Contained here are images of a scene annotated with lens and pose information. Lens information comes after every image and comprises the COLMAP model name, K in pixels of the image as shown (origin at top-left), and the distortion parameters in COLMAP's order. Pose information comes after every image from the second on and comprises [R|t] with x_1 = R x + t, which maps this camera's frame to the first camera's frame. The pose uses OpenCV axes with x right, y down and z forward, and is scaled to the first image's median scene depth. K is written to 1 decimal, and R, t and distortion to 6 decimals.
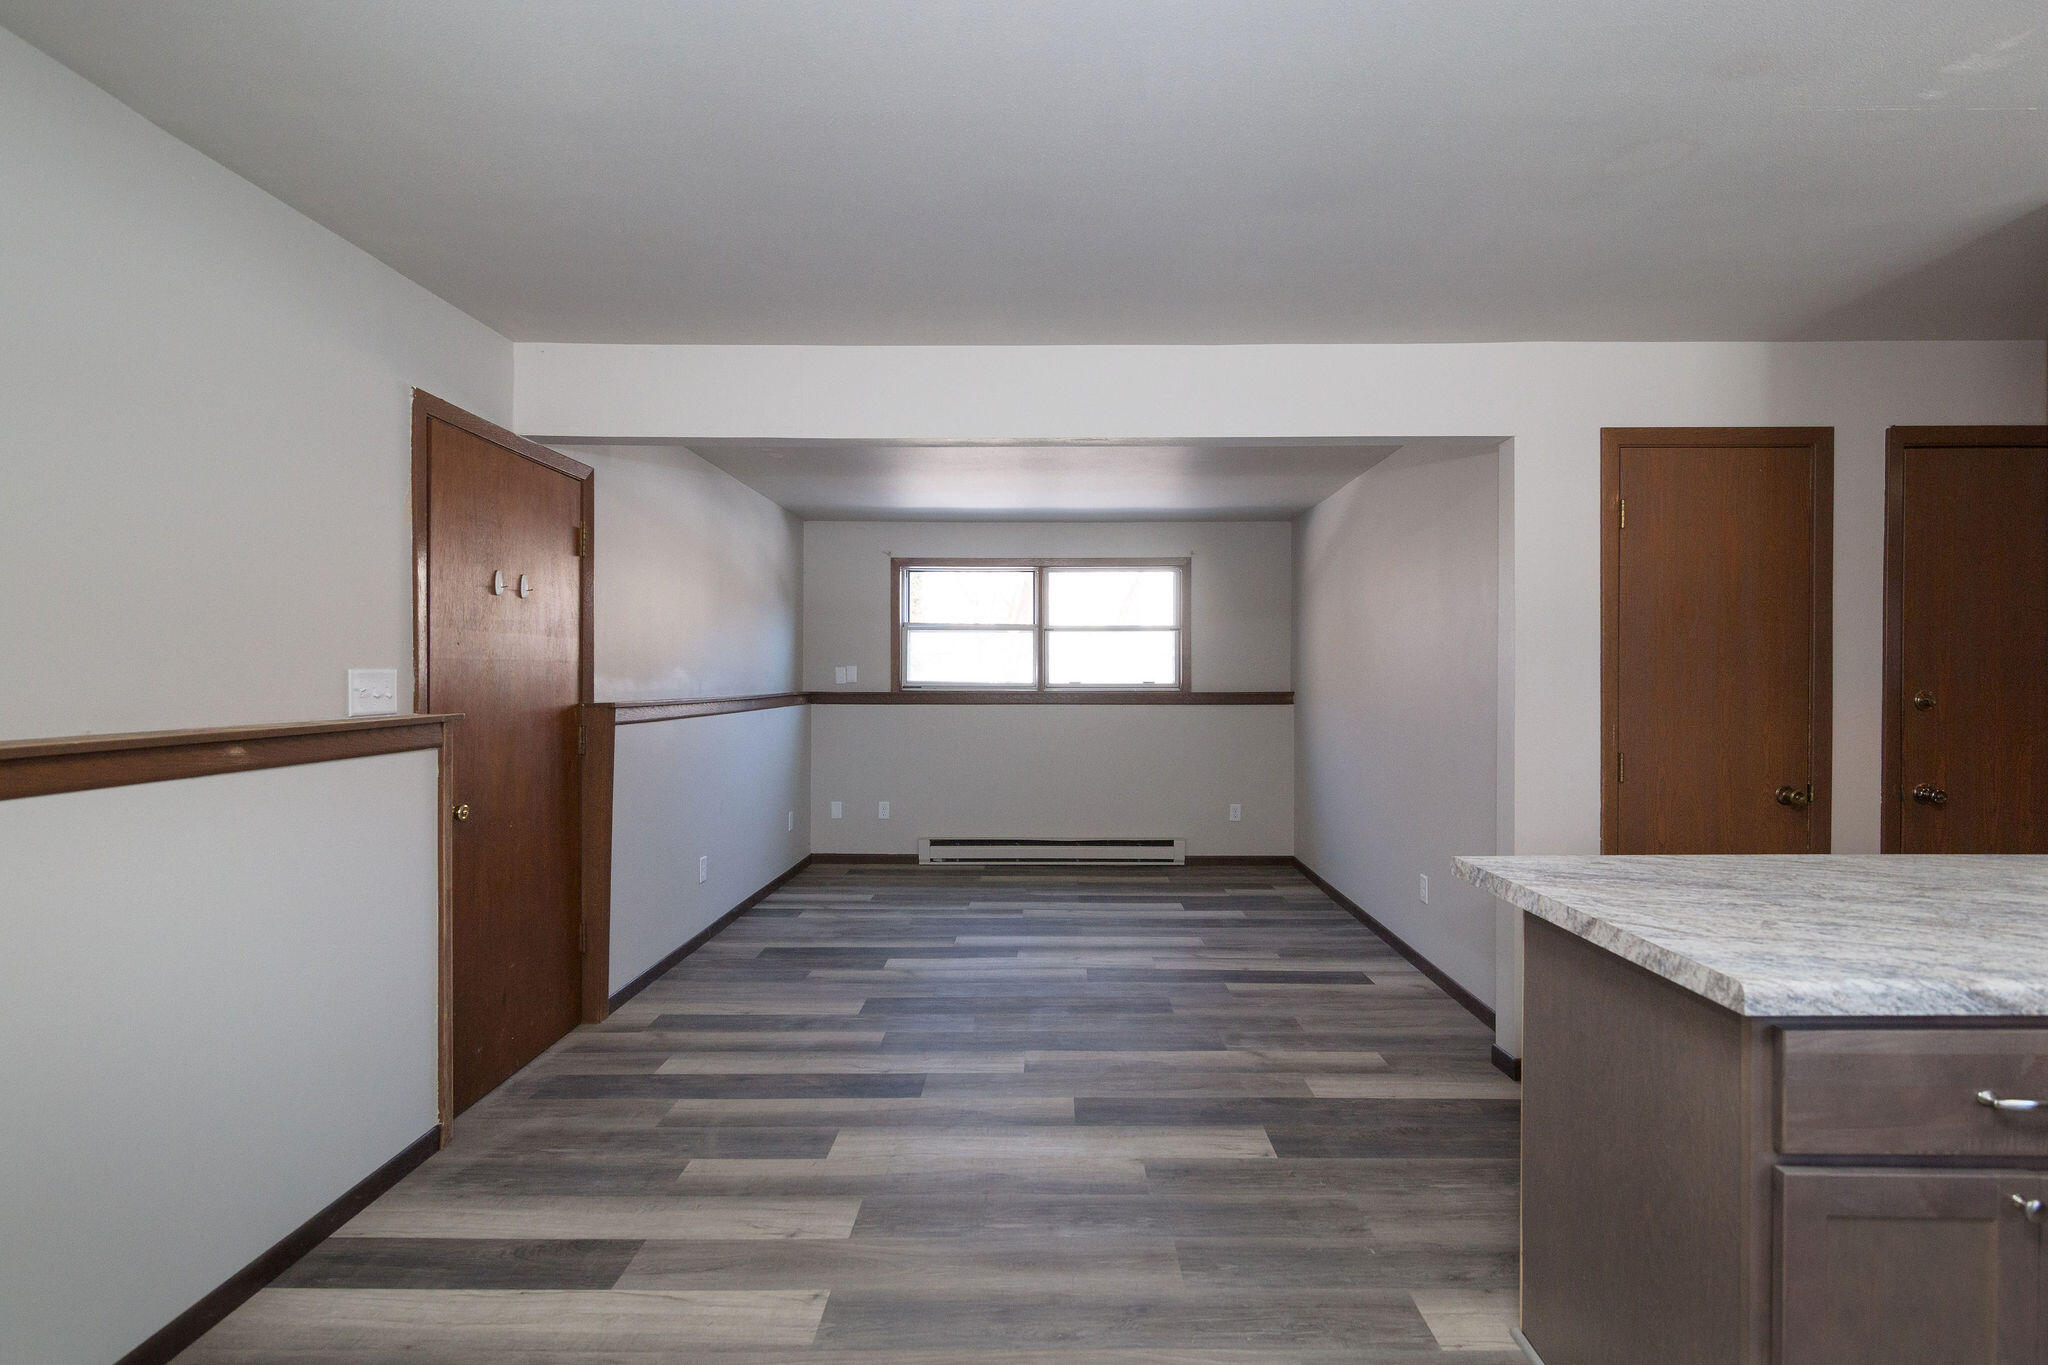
lens RADIAL K [[945.6, 0, 1038.8], [0, 945.6, 701.8], [0, 0, 1]] dist [-0.000625, 0.000320]
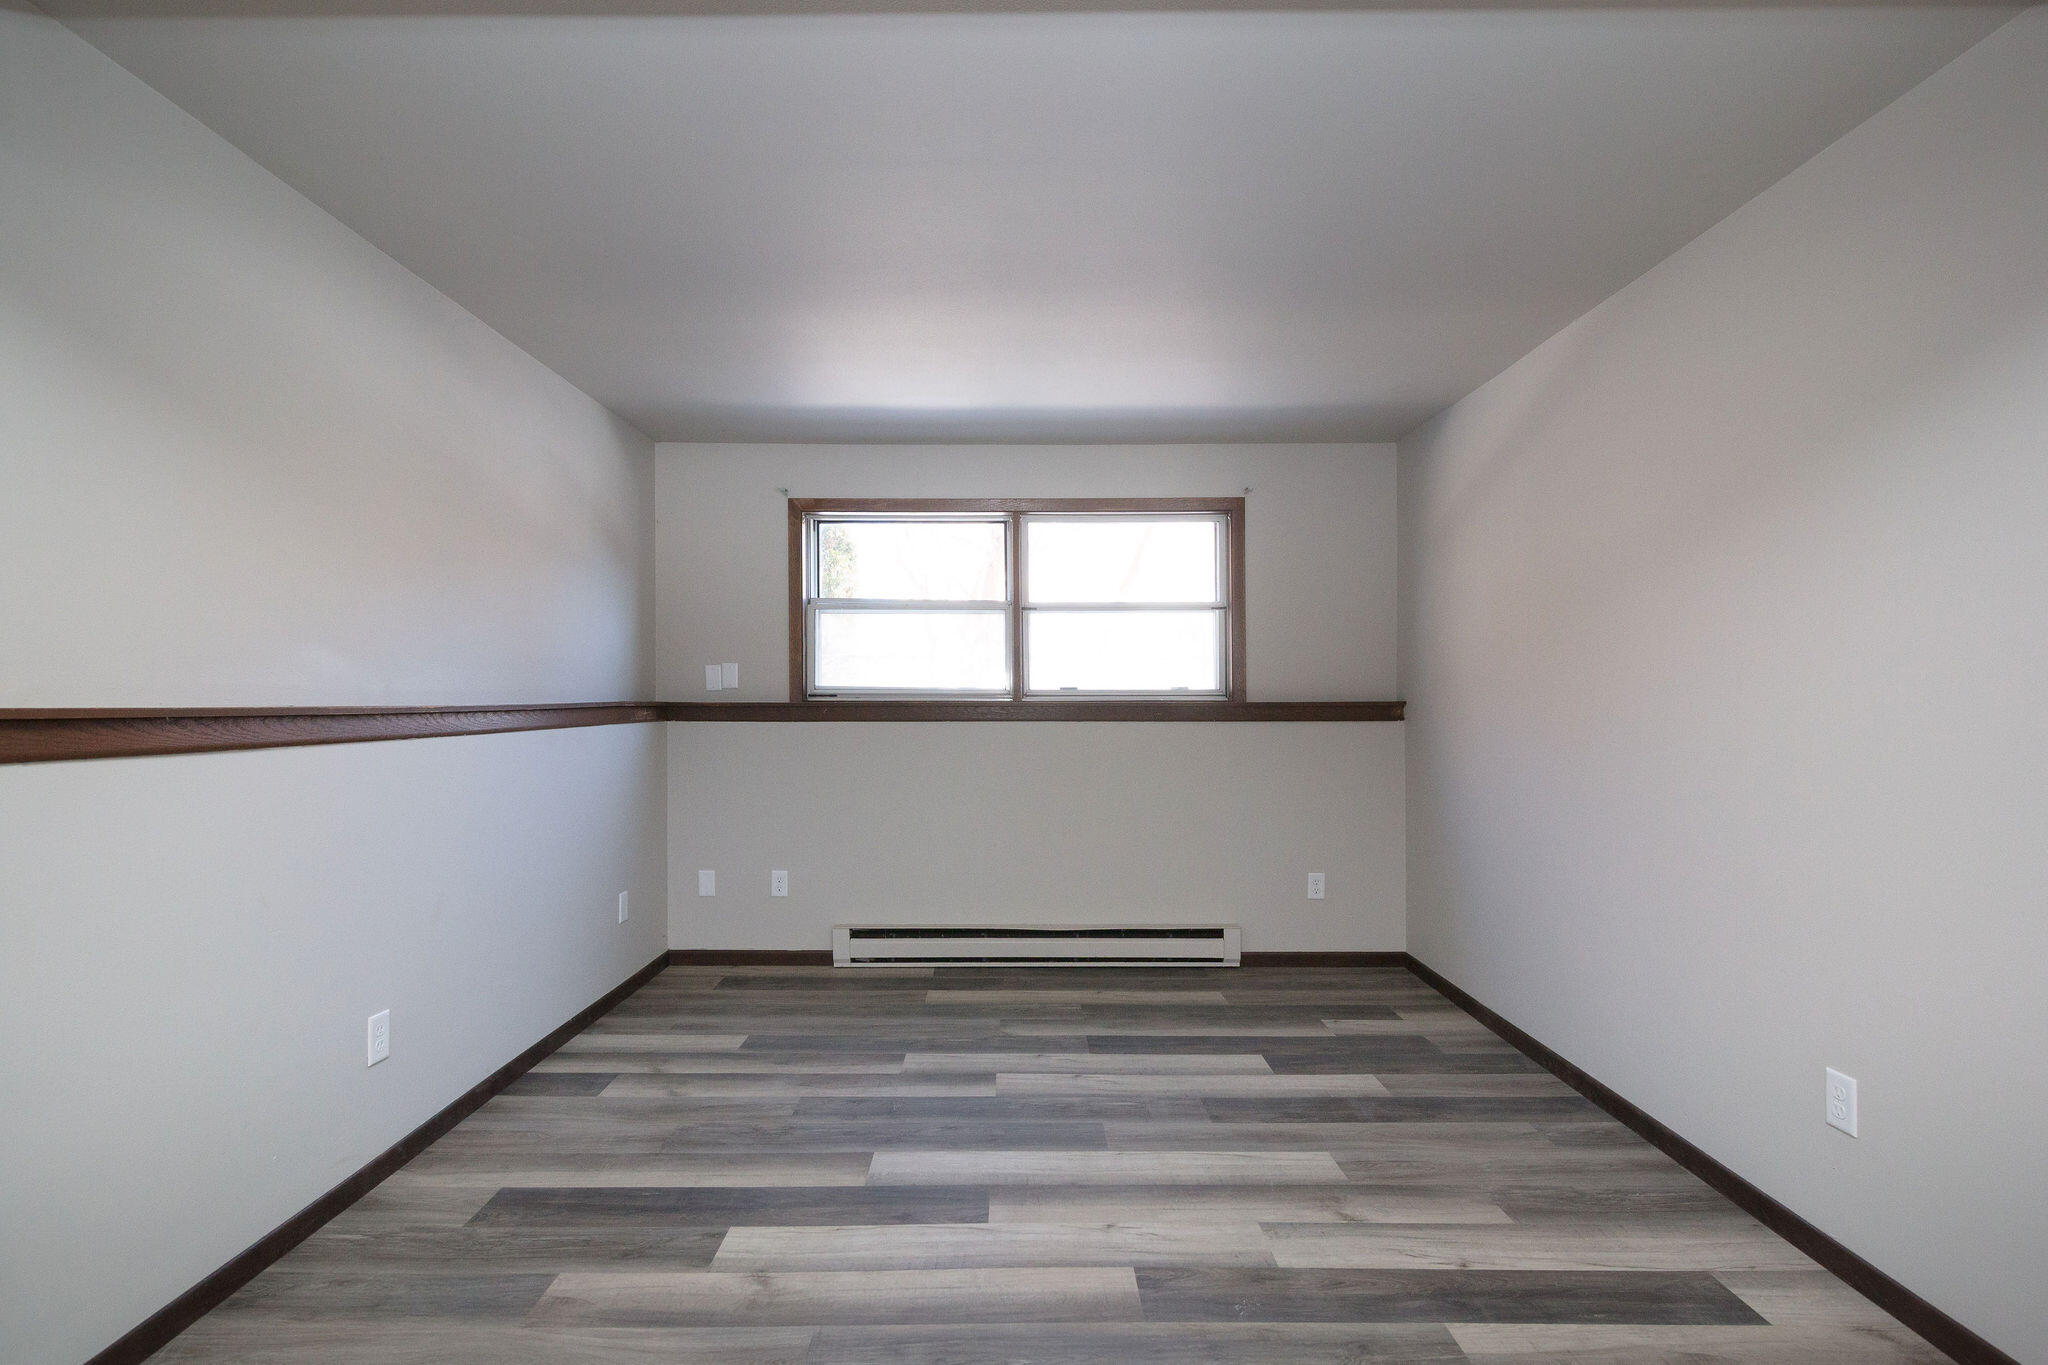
lens RADIAL K [[945.6, 0, 1007.2], [0, 945.6, 685.6], [0, 0, 1]] dist [-0.000625, 0.000320]
pose [[0.999953, -0.002330, 0.009397, -0.012257], [0.002686, 0.999273, -0.038020, 0.003435], [-0.009302, 0.038044, 0.999233, 0.356346]]
